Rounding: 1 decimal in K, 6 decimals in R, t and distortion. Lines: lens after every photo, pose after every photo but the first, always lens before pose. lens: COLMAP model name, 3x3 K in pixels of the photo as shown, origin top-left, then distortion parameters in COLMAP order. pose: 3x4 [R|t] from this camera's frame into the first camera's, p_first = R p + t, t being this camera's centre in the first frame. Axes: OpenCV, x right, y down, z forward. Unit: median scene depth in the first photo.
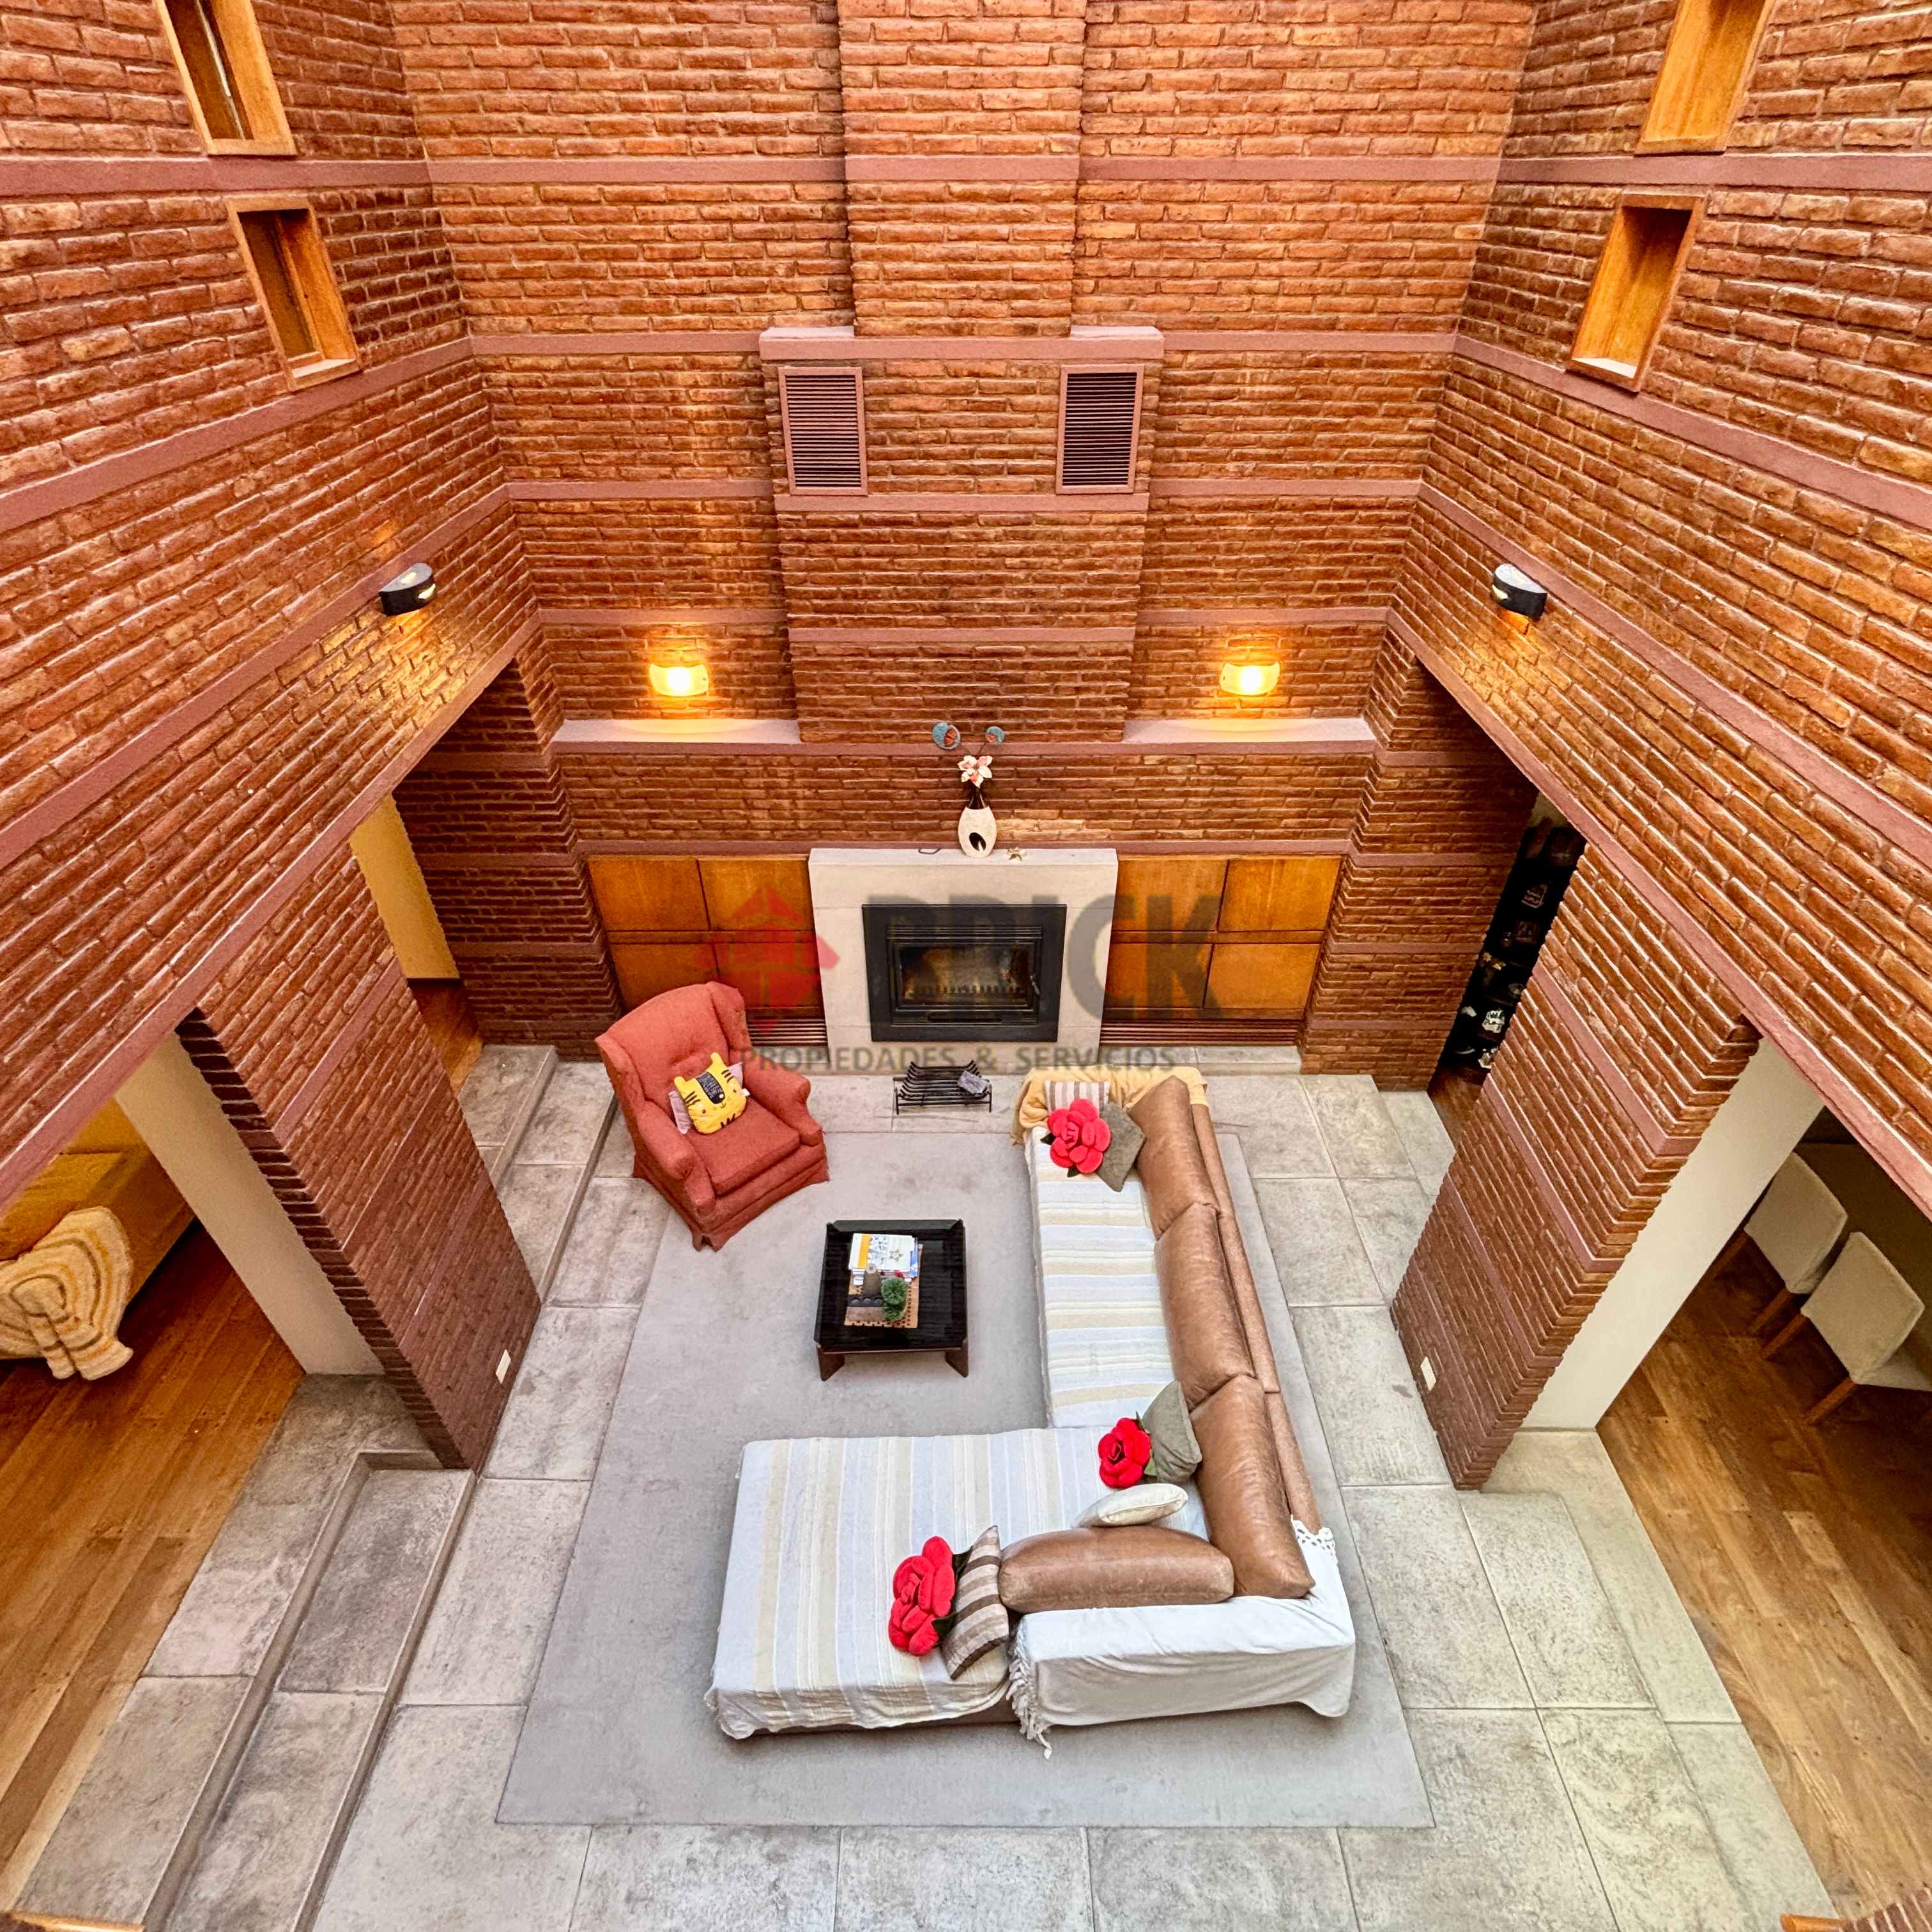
lens RADIAL K [[1039.3, 0, 959.3], [0, 1039.3, 964.6], [0, 0, 1]] dist [0.006928, -0.003060]
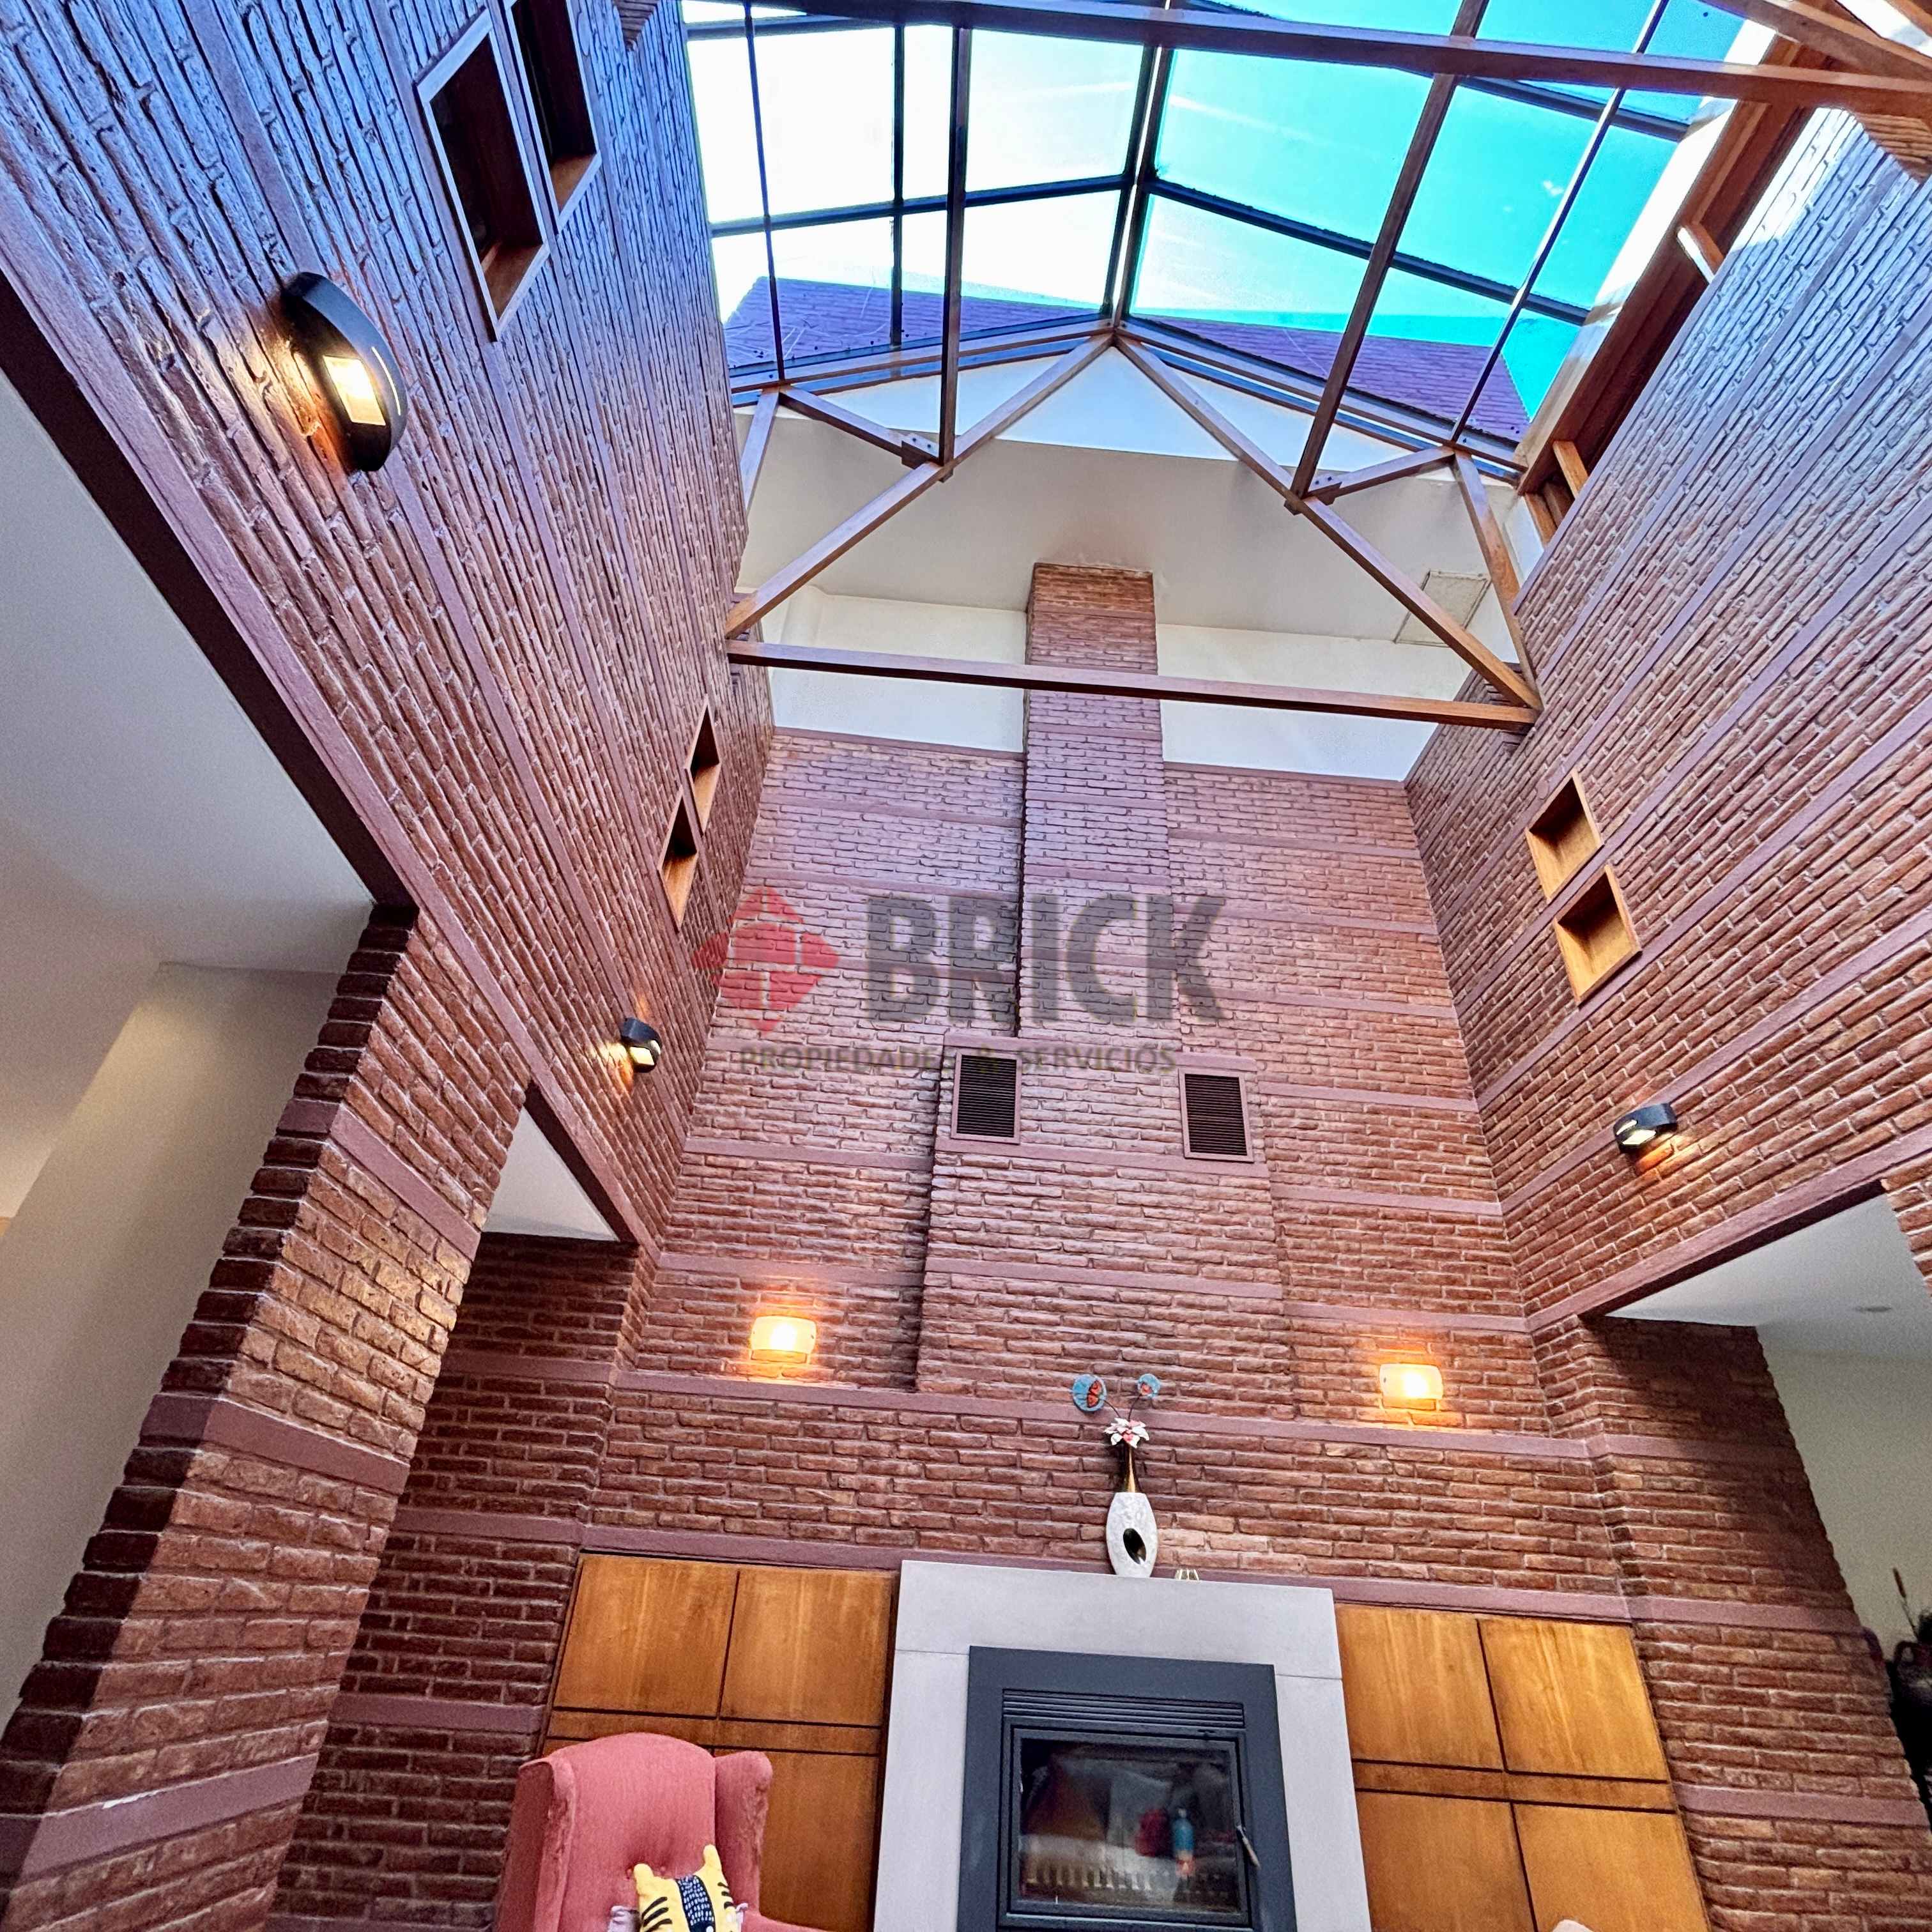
lens RADIAL K [[1039.3, 0, 964.6], [0, 1039.3, 964.0], [0, 0, 1]] dist [0.006928, -0.003060]
pose [[0.995979, 0.086823, 0.022085, -0.168017], [-0.008036, 0.332109, -0.943207, 0.481097], [-0.089227, 0.939236, 0.331472, 0.403009]]
